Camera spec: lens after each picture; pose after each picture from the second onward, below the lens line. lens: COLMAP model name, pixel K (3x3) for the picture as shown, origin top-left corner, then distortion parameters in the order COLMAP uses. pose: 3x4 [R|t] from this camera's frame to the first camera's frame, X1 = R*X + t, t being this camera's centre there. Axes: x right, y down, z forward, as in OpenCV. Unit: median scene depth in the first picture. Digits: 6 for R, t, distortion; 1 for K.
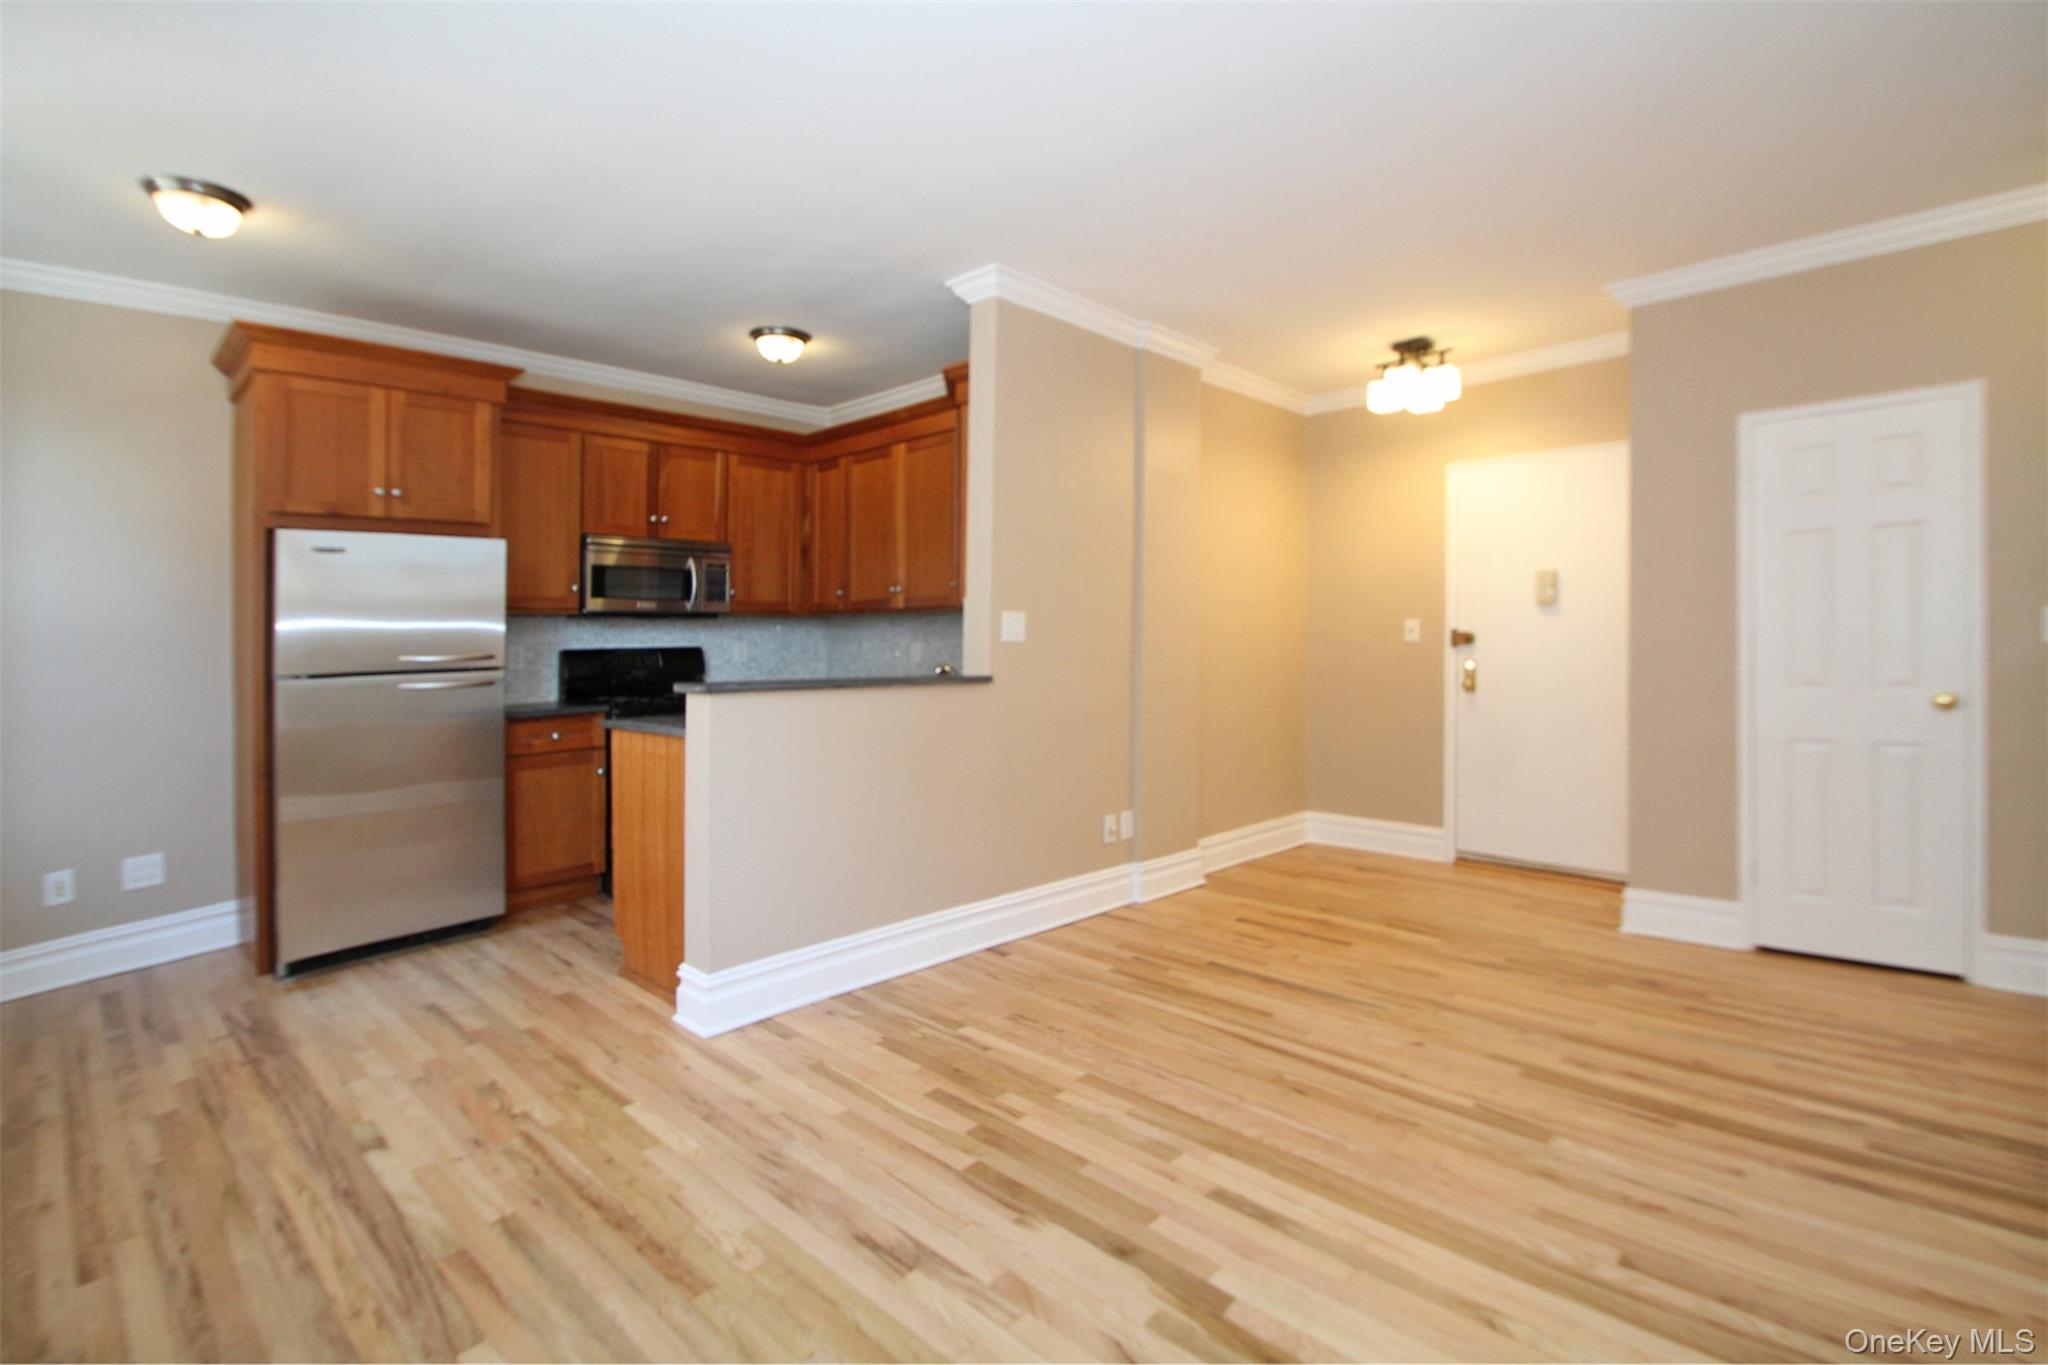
lens RADIAL K [[973.7, 0, 1094.8], [0, 973.7, 651.4], [0, 0, 1]] dist [0.072865, -0.080663]
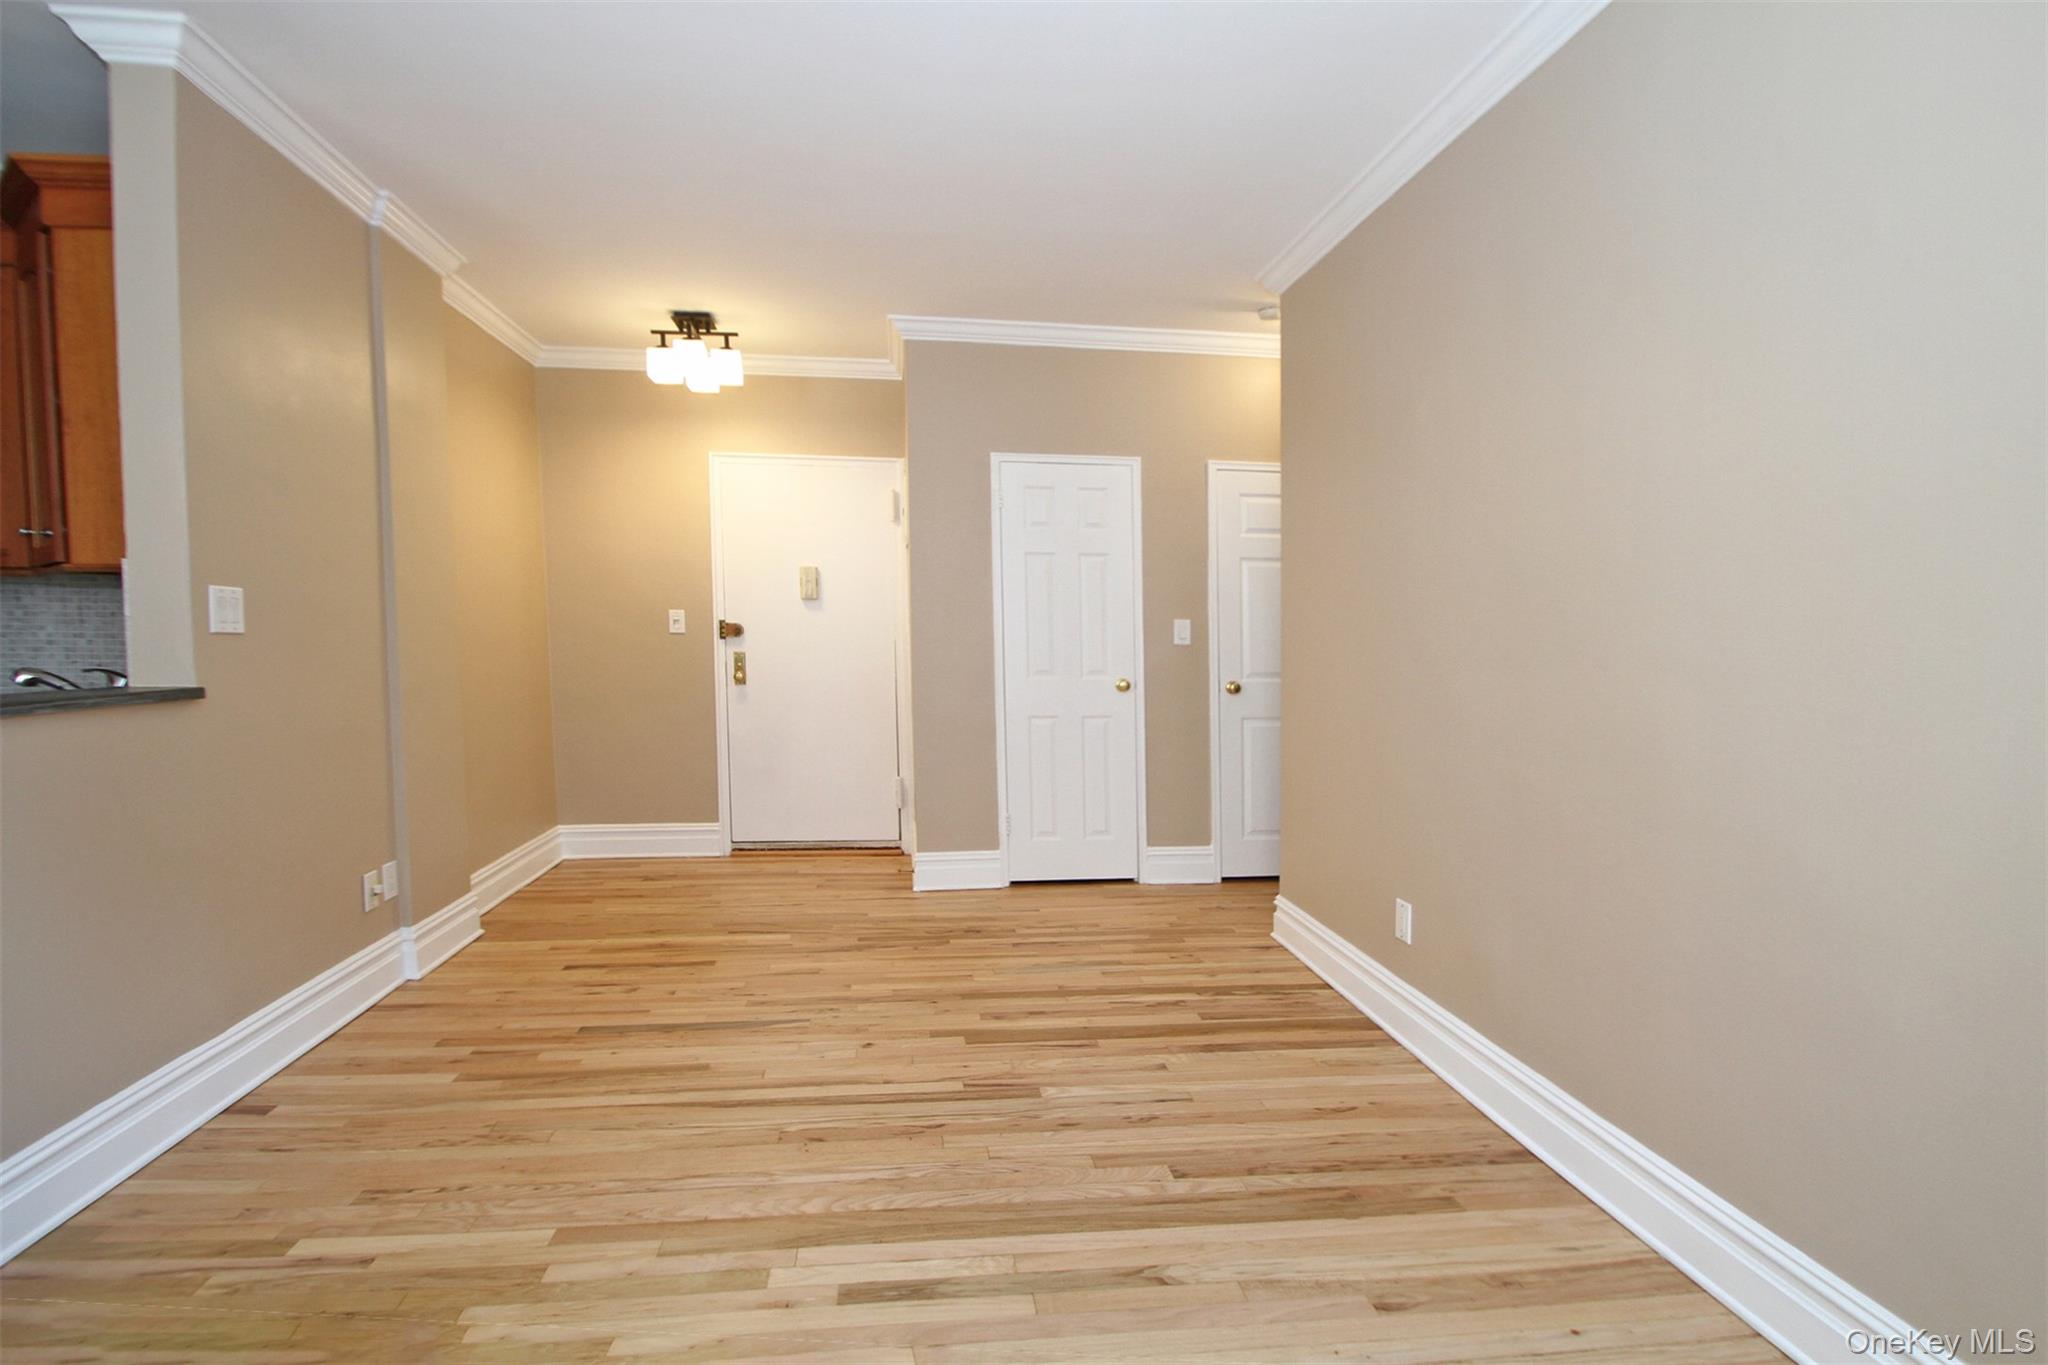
lens RADIAL K [[934.9, 0, 1039.0], [0, 934.9, 694.1], [0, 0, 1]] dist [-0.010954, -0.001106]
pose [[0.660046, -0.037246, 0.750302, -0.214098], [-0.009625, 0.998269, 0.058023, -0.011188], [-0.751164, -0.045520, 0.658544, 0.224850]]
